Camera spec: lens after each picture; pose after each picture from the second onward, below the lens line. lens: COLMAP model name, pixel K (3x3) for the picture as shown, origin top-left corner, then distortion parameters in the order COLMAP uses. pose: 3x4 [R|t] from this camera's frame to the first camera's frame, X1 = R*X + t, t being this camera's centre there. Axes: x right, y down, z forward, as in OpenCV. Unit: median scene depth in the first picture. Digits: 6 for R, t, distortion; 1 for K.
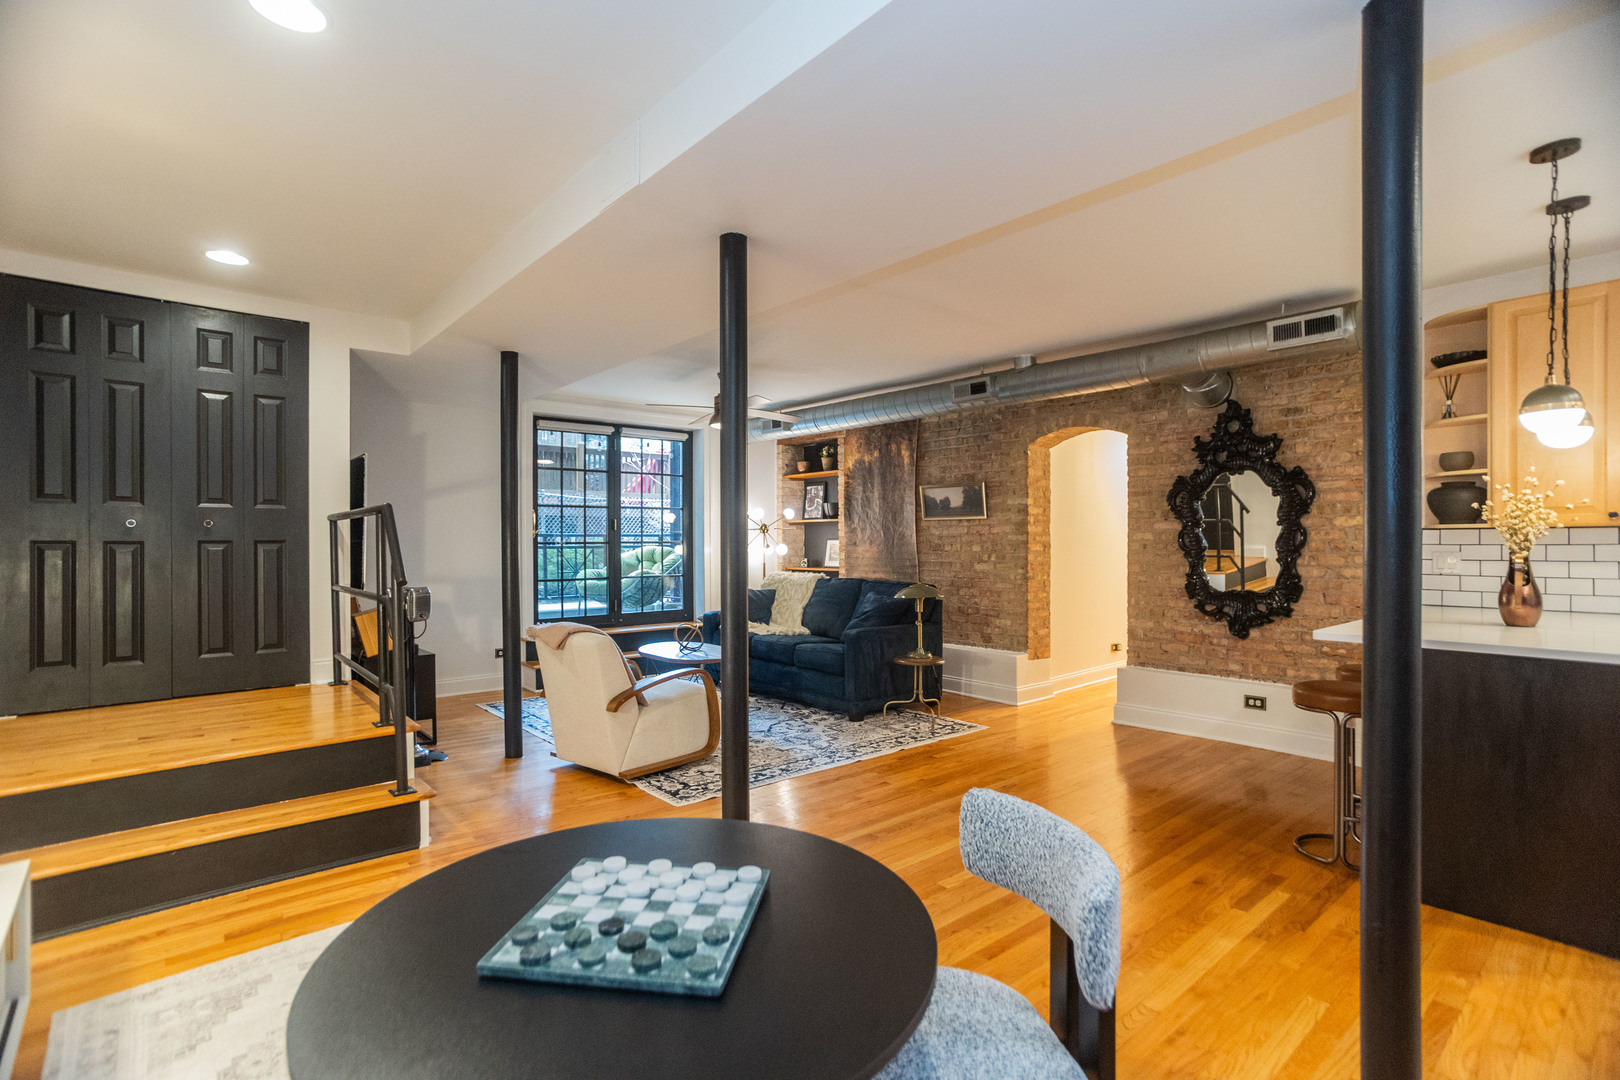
lens RADIAL K [[765.5, 0, 790.9], [0, 765.5, 543.0], [0, 0, 1]] dist [-0.044853, -0.000075]
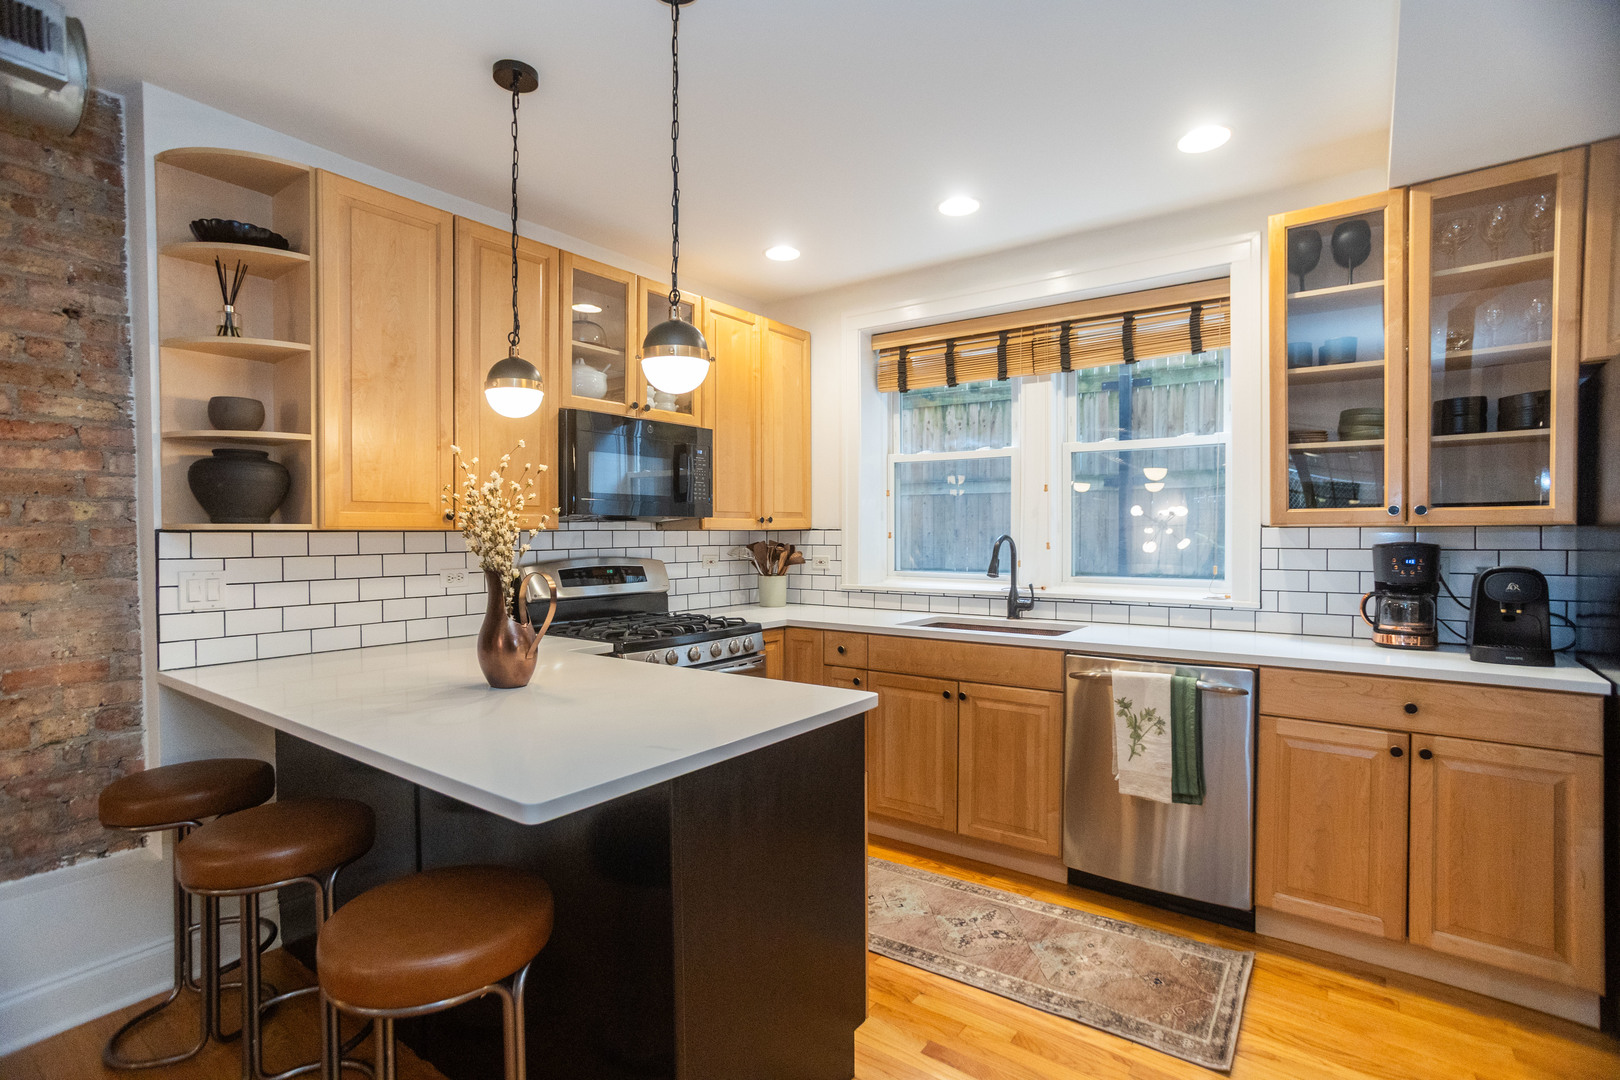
lens RADIAL K [[788.9, 0, 801.1], [0, 788.9, 545.4], [0, 0, 1]] dist [-0.073614, 0.051880]
pose [[-0.228149, -0.010997, 0.973564, 0.175902], [0.005939, 0.999902, 0.012686, -0.010837], [-0.973608, 0.008677, -0.228061, 0.579630]]
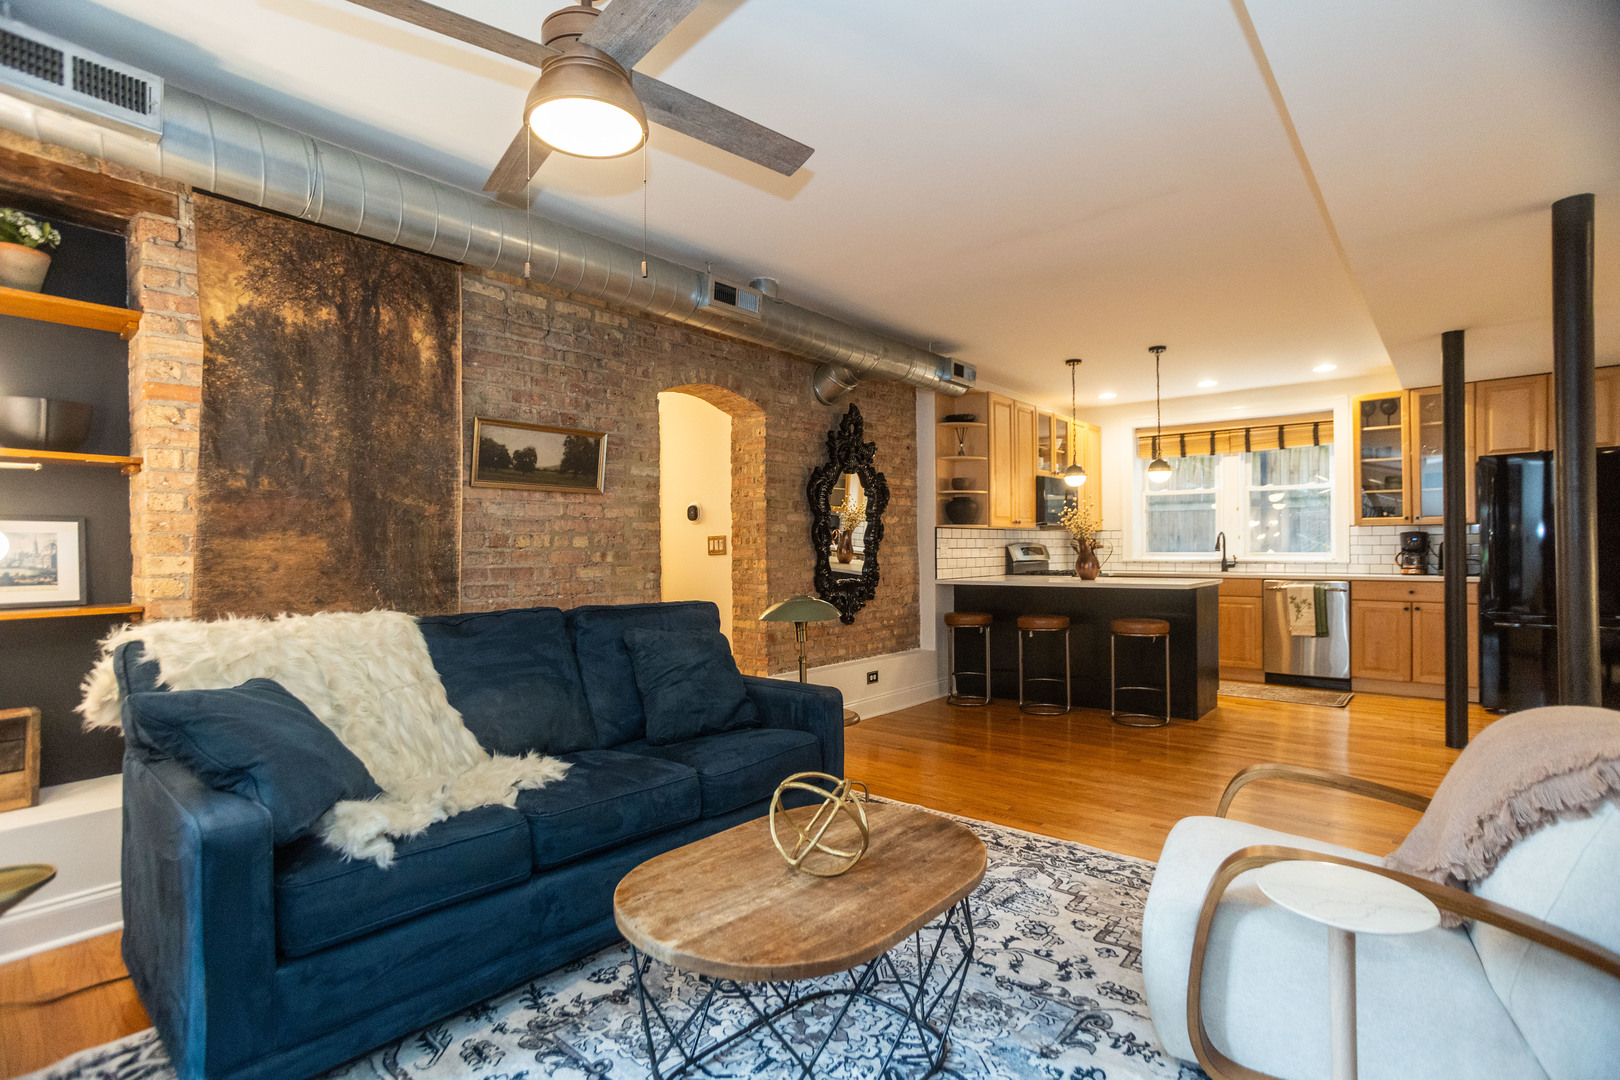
lens RADIAL K [[788.9, 0, 801.1], [0, 788.9, 545.4], [0, 0, 1]] dist [-0.073614, 0.051880]
pose [[-0.159701, 0.007267, 0.987139, -0.537627], [0.008297, 0.999947, -0.006019, 0.020121], [-0.987131, 0.007229, -0.159753, 1.299034]]
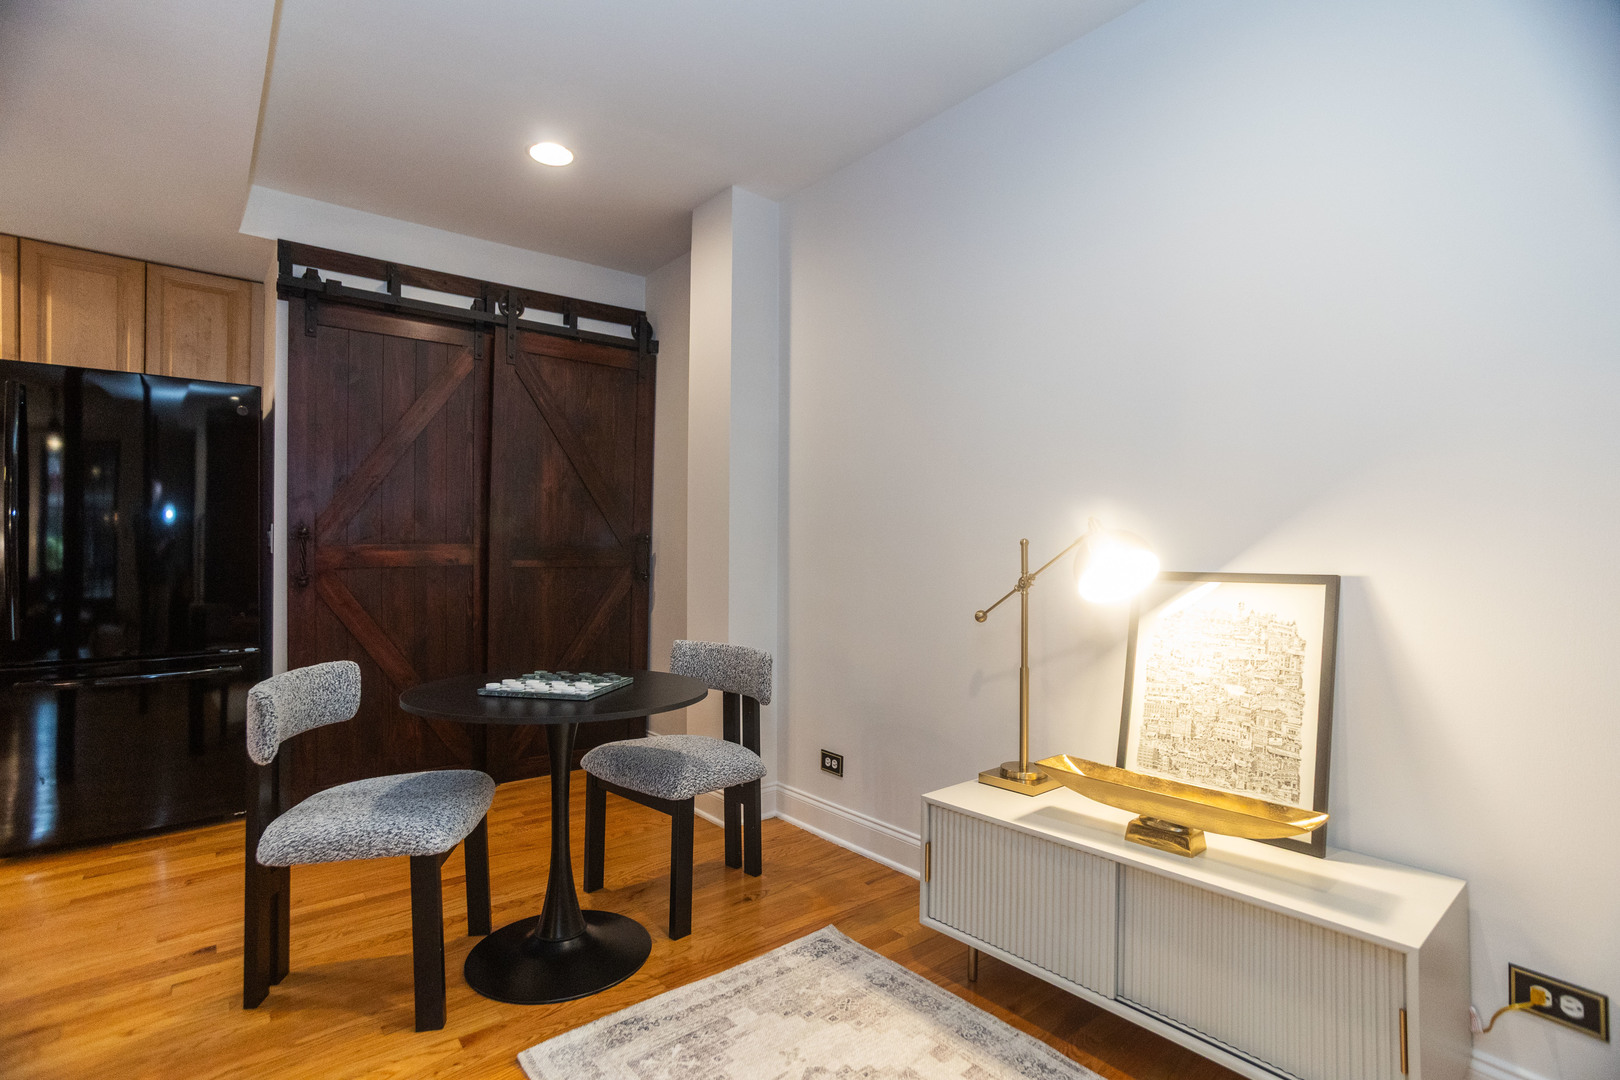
lens RADIAL K [[788.9, 0, 801.1], [0, 788.9, 545.4], [0, 0, 1]] dist [-0.073614, 0.051880]
pose [[-0.999951, 0.000806, 0.009852, -0.175036], [0.000779, 0.999996, -0.002724, 0.031340], [-0.009855, -0.002716, -0.999948, 0.687341]]
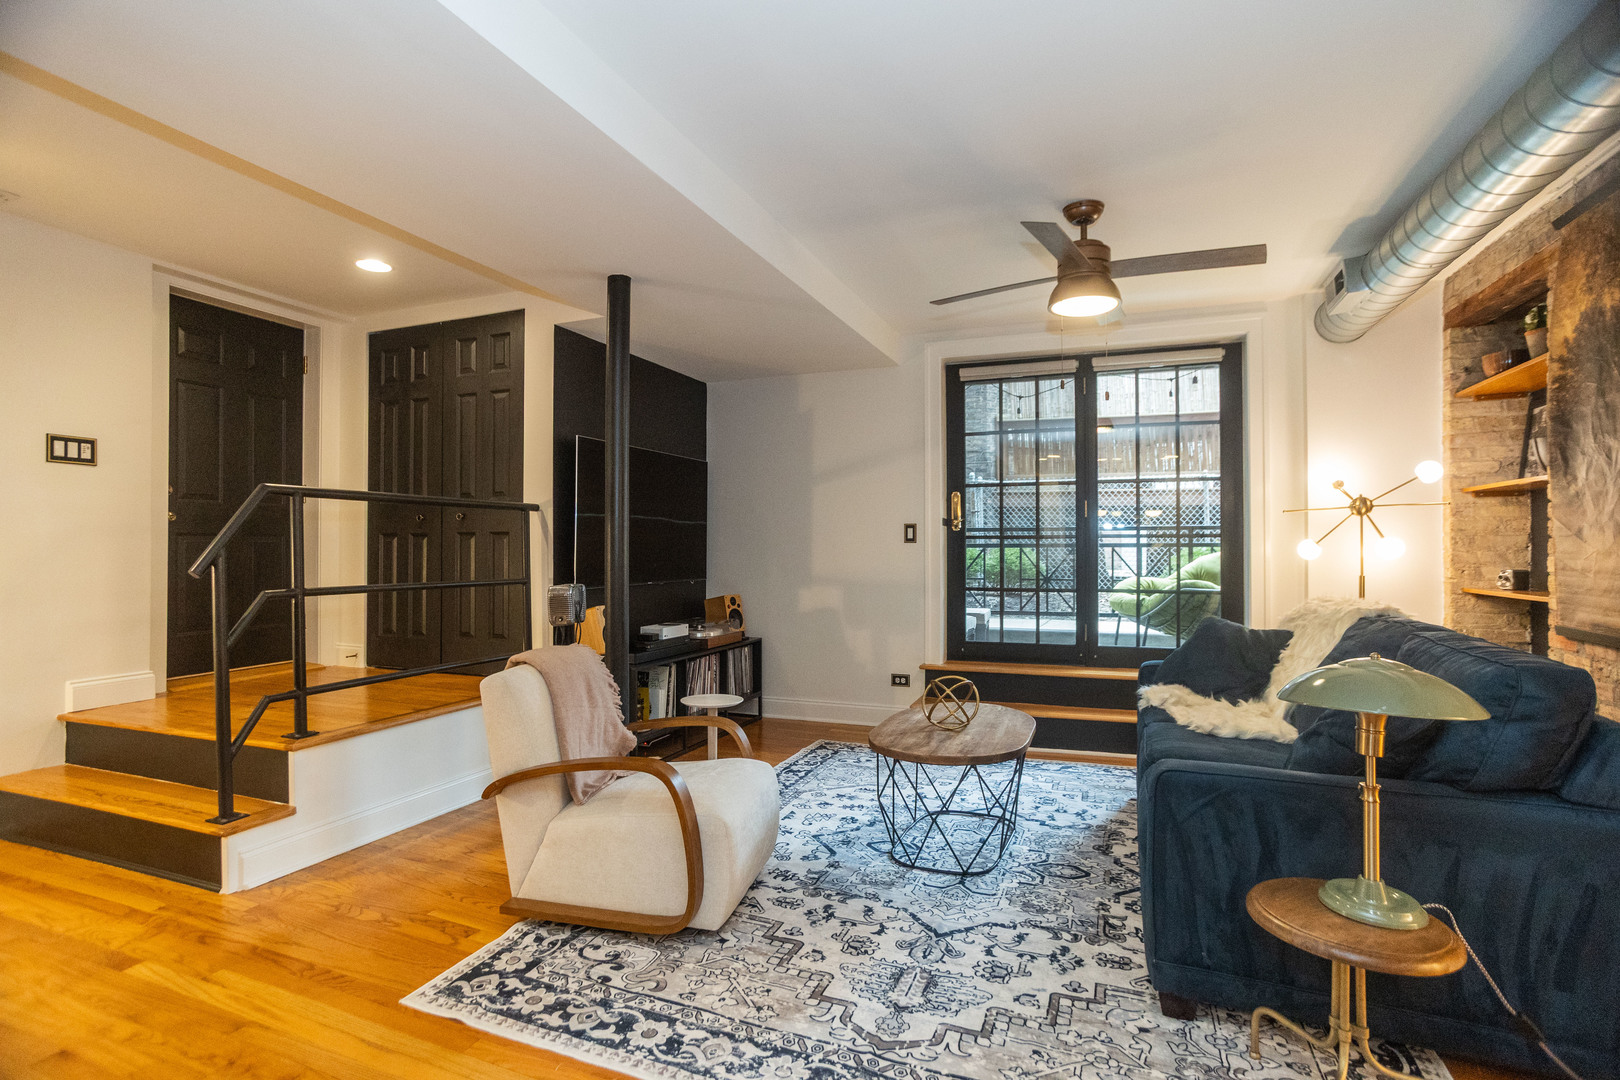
lens RADIAL K [[754.1, 0, 810.0], [0, 754.1, 540.0], [0, 0, 1]] dist [-0.004490, -0.000491]
pose [[0.476925, -0.004906, -0.878930, 0.375219], [-0.002021, 0.999976, -0.006678, 0.011917], [0.878942, 0.004961, 0.476903, 0.794887]]
